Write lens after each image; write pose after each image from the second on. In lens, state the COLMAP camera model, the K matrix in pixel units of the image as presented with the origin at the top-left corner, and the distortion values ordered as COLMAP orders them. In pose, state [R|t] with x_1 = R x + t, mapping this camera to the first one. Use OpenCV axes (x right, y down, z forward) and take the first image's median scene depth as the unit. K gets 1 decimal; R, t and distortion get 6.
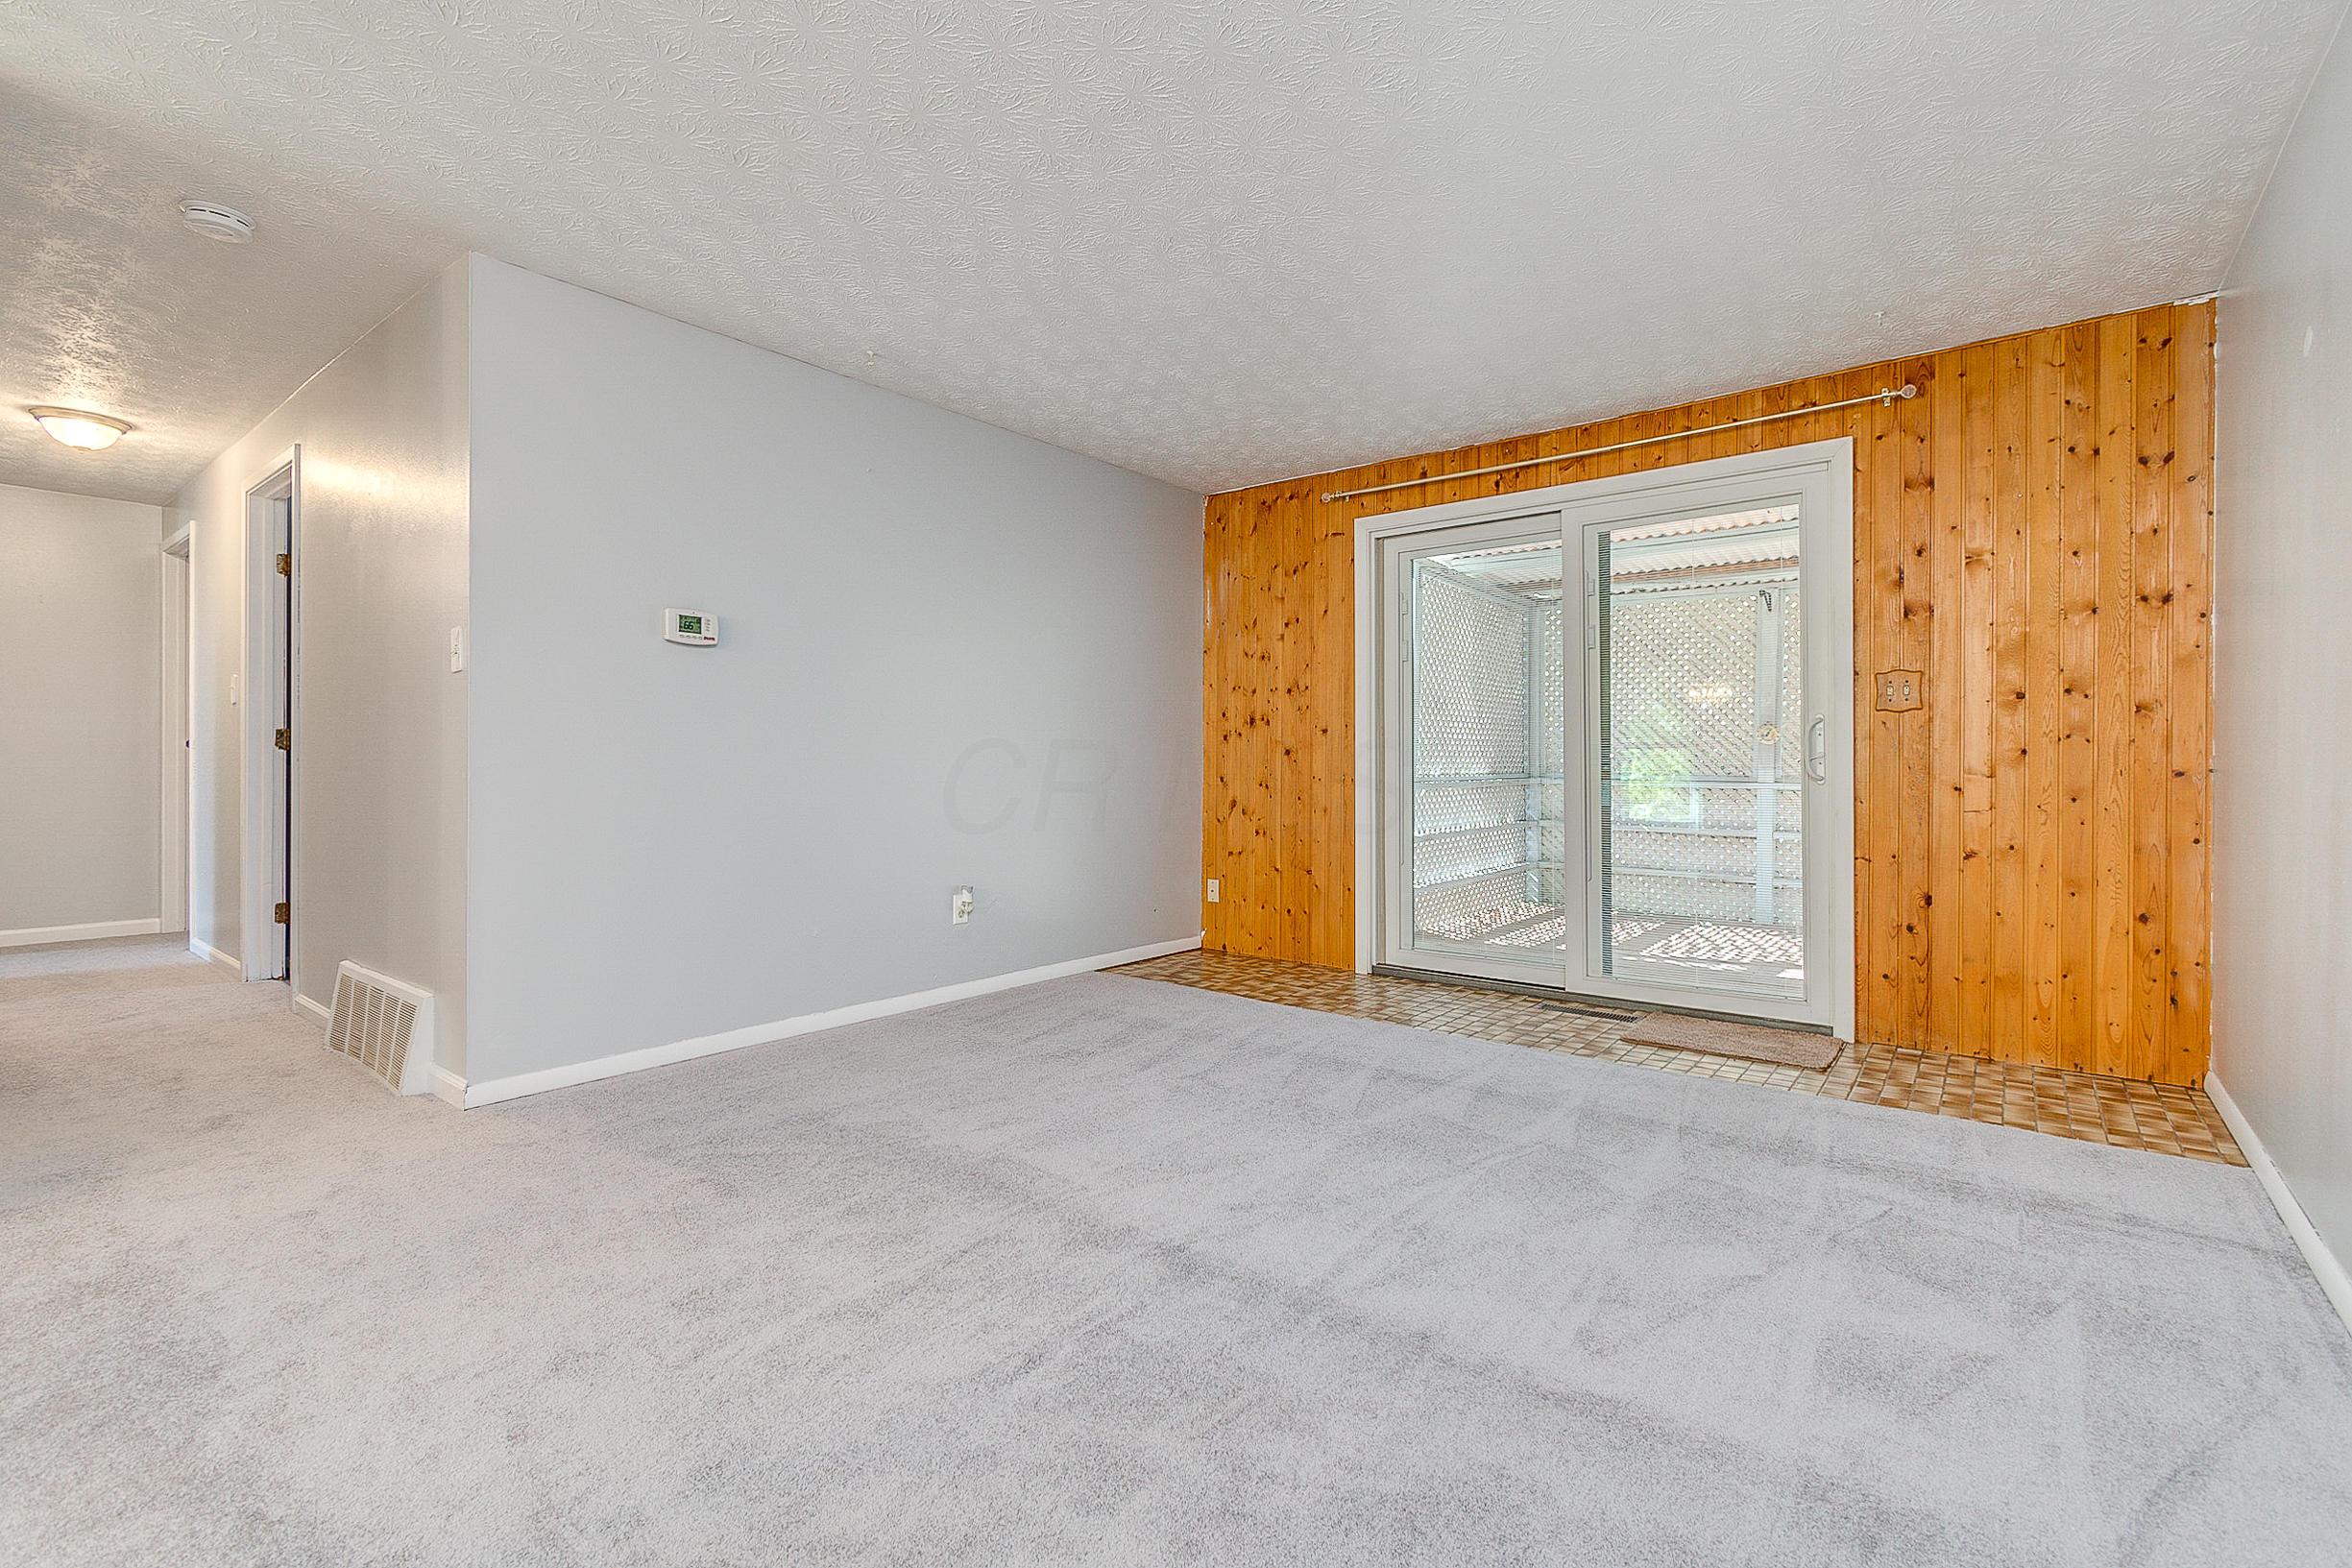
lens RADIAL K [[1055.9, 0, 1157.5], [0, 1055.9, 769.3], [0, 0, 1]] dist [0.000035, -0.000399]
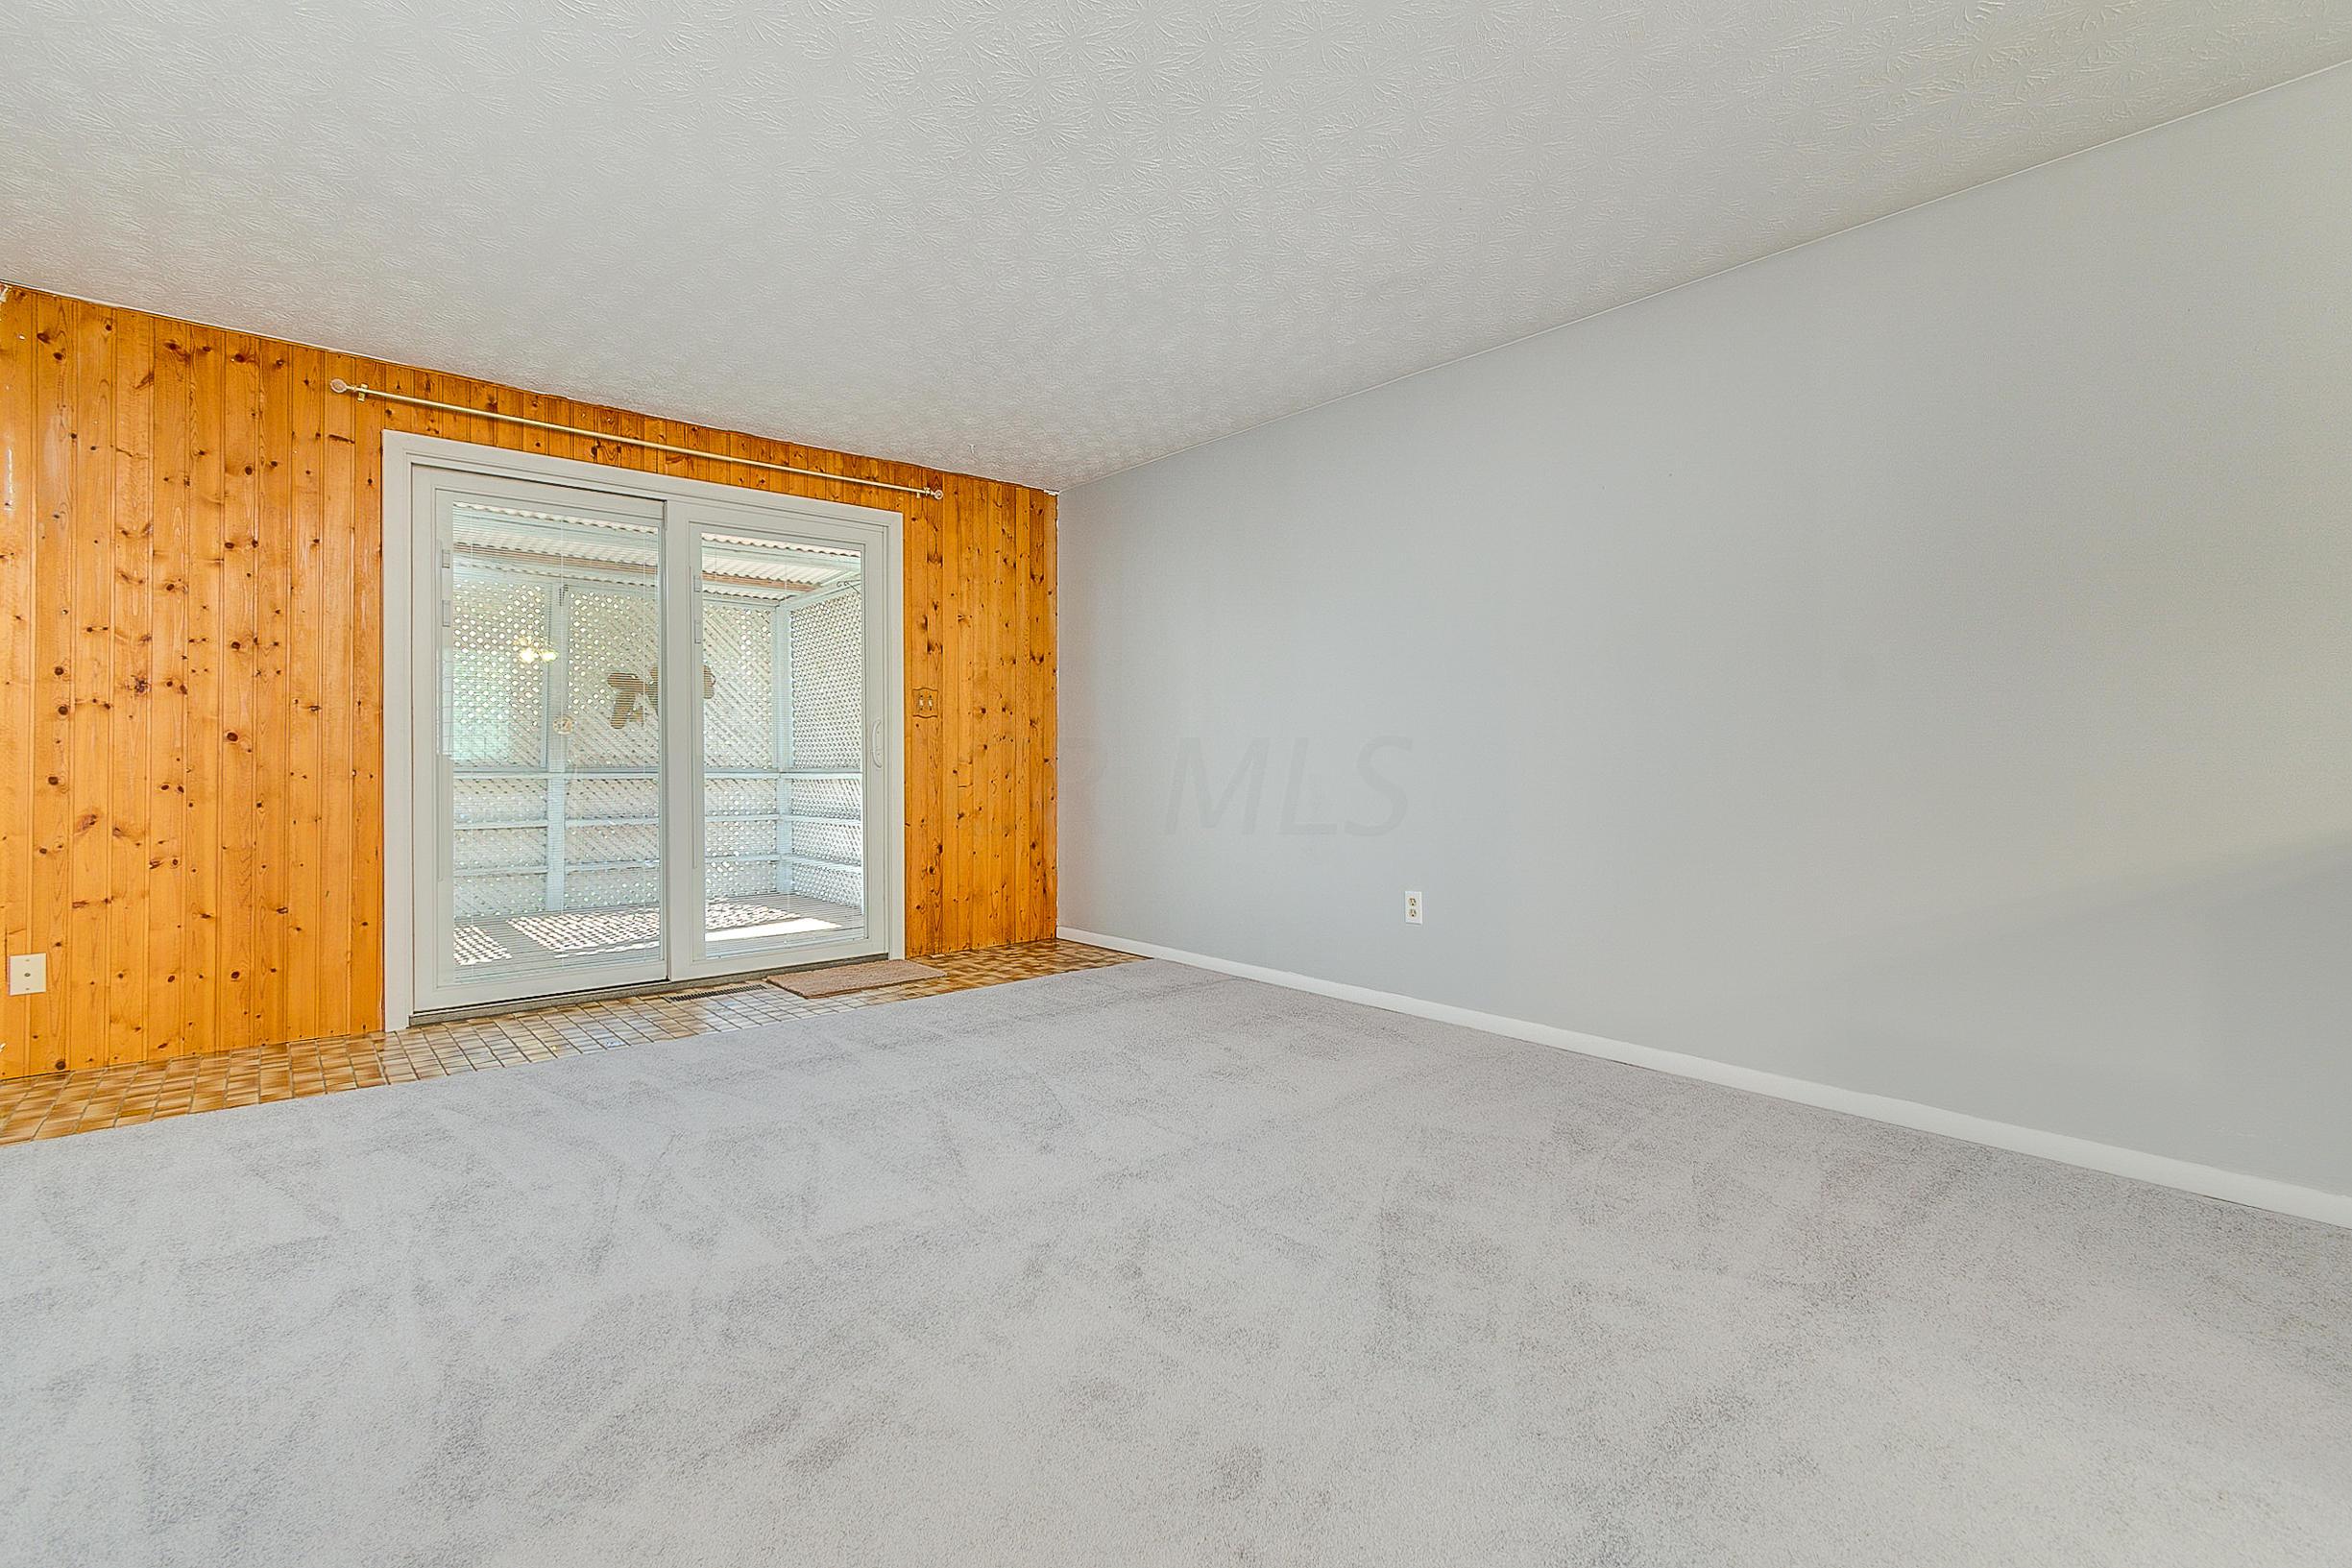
lens RADIAL K [[1055.9, 0, 1158.1], [0, 1055.9, 770.6], [0, 0, 1]] dist [0.000035, -0.000399]
pose [[0.175186, -0.007036, 0.984510, -0.577058], [0.011900, 0.999917, 0.005029, 0.011811], [-0.984463, 0.010835, 0.175255, 0.409948]]
